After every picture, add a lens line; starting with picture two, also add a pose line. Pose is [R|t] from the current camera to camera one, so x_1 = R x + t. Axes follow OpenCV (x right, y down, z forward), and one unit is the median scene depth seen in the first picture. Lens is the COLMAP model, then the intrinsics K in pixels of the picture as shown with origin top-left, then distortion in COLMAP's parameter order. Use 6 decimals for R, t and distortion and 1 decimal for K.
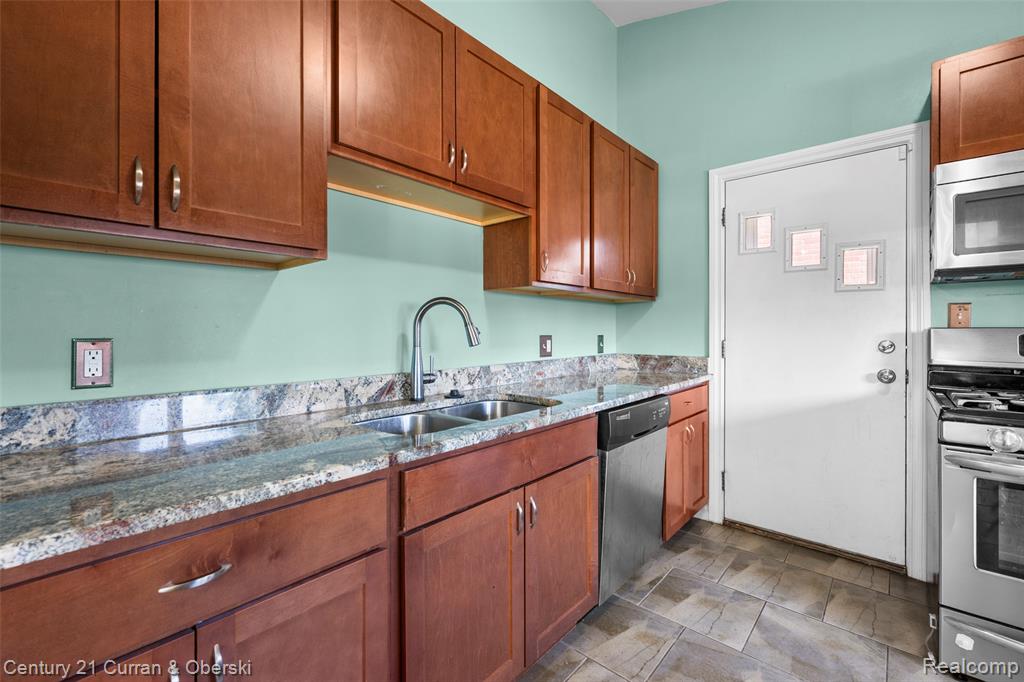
lens RADIAL K [[444.8, 0, 513.6], [0, 444.8, 322.0], [0, 0, 1]] dist [0.001009, 0.000450]
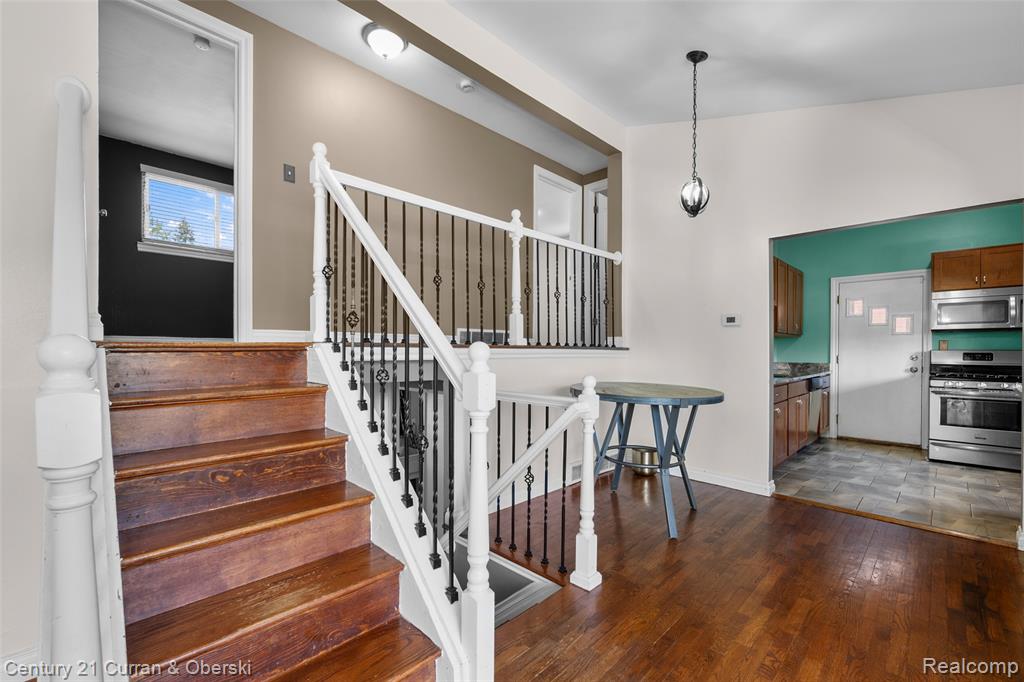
lens RADIAL K [[438.8, 0, 511.8], [0, 438.8, 346.2], [0, 0, 1]] dist [-0.000699, -0.000221]
pose [[0.996943, 0.008289, -0.077689, -1.106760], [-0.008446, 0.999963, -0.001697, 0.014199], [0.077672, 0.002348, 0.996976, -1.475576]]
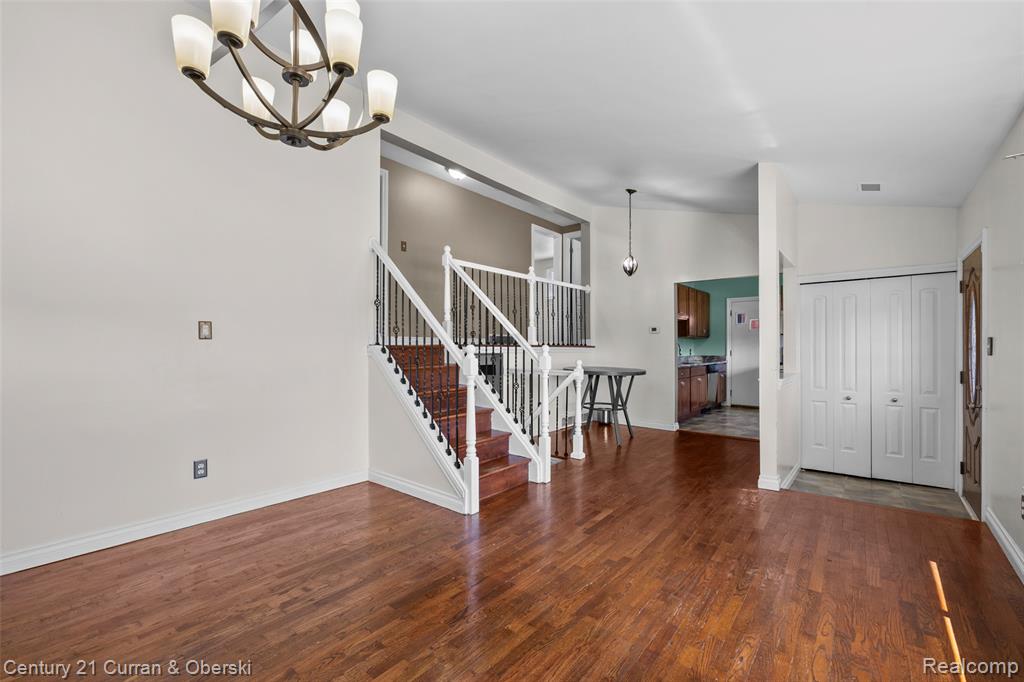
lens RADIAL K [[428.9, 0, 515.1], [0, 428.9, 344.1], [0, 0, 1]] dist [-0.001148, -0.000116]
pose [[0.999927, 0.004077, 0.011414, -1.322875], [-0.004044, 0.999987, -0.002959, 0.011209], [-0.011426, 0.002913, 0.999930, -2.451710]]
